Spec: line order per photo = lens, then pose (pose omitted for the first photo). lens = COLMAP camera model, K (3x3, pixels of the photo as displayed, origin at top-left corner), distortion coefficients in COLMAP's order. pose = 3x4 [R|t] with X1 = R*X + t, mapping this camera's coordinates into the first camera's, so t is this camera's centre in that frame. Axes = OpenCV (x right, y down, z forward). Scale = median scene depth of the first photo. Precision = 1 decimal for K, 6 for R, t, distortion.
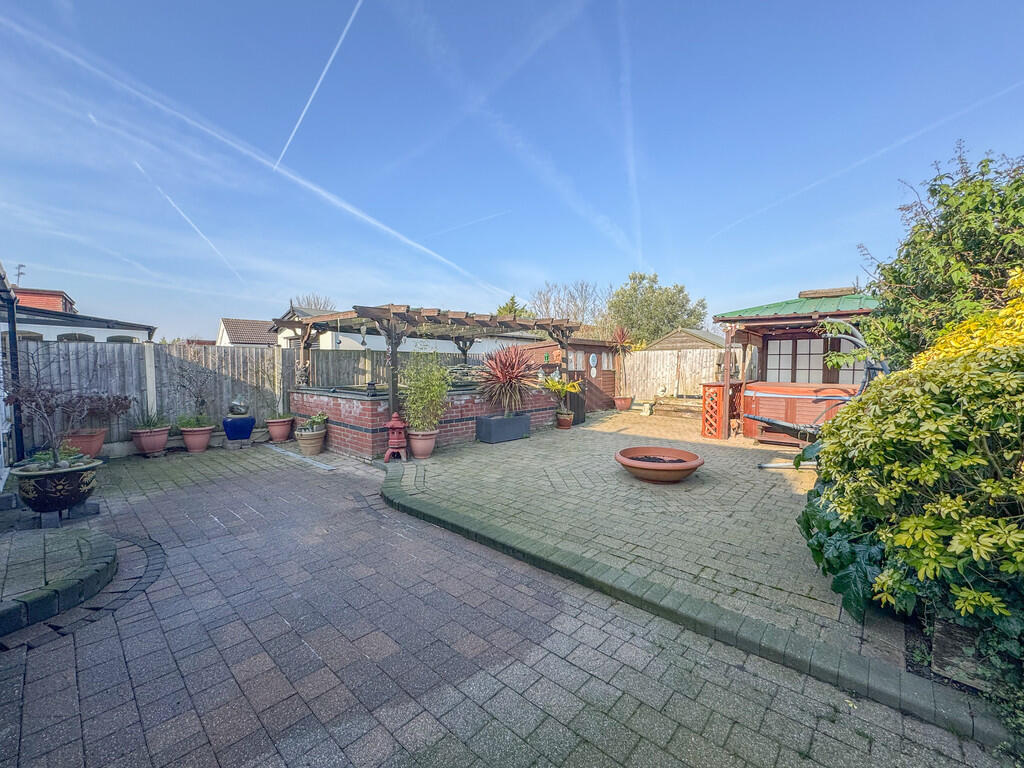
lens RADIAL K [[416.7, 0, 512.4], [0, 416.7, 384.3], [0, 0, 1]] dist [-0.001157, -0.000359]
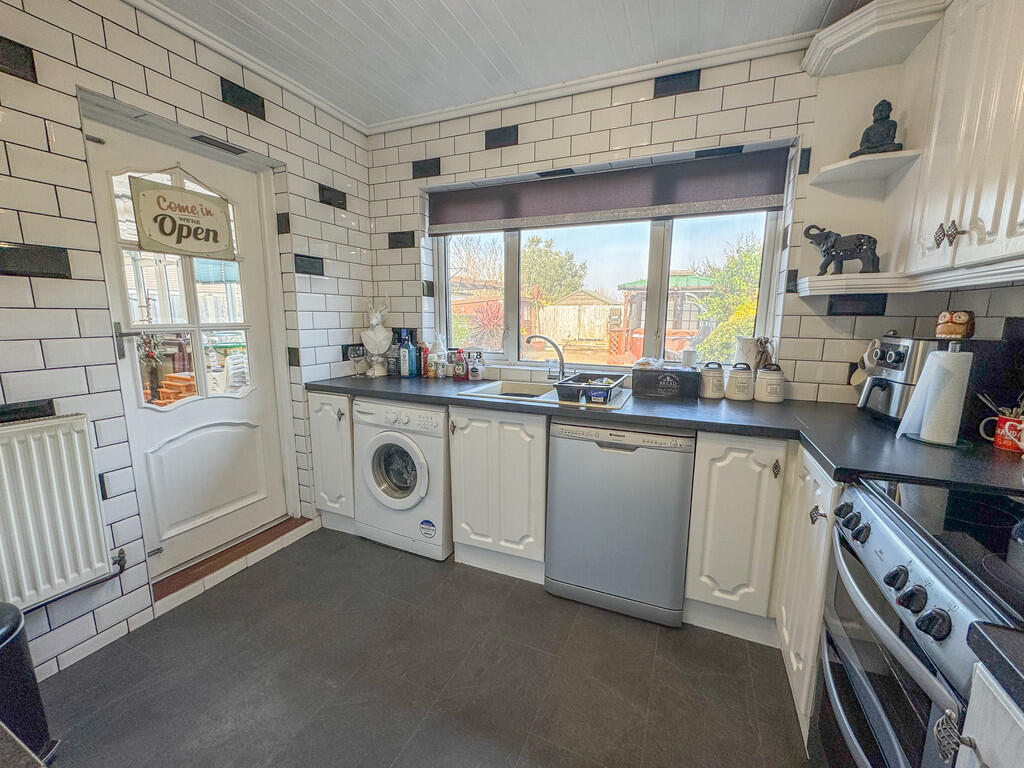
lens RADIAL K [[416.7, 0, 510.8], [0, 416.7, 383.7], [0, 0, 1]] dist [-0.001157, -0.000359]
pose [[0.948849, -0.048406, 0.311998, -0.278014], [0.011658, 0.992875, 0.118588, 0.006831], [-0.315515, -0.108885, 0.942653, -0.258199]]
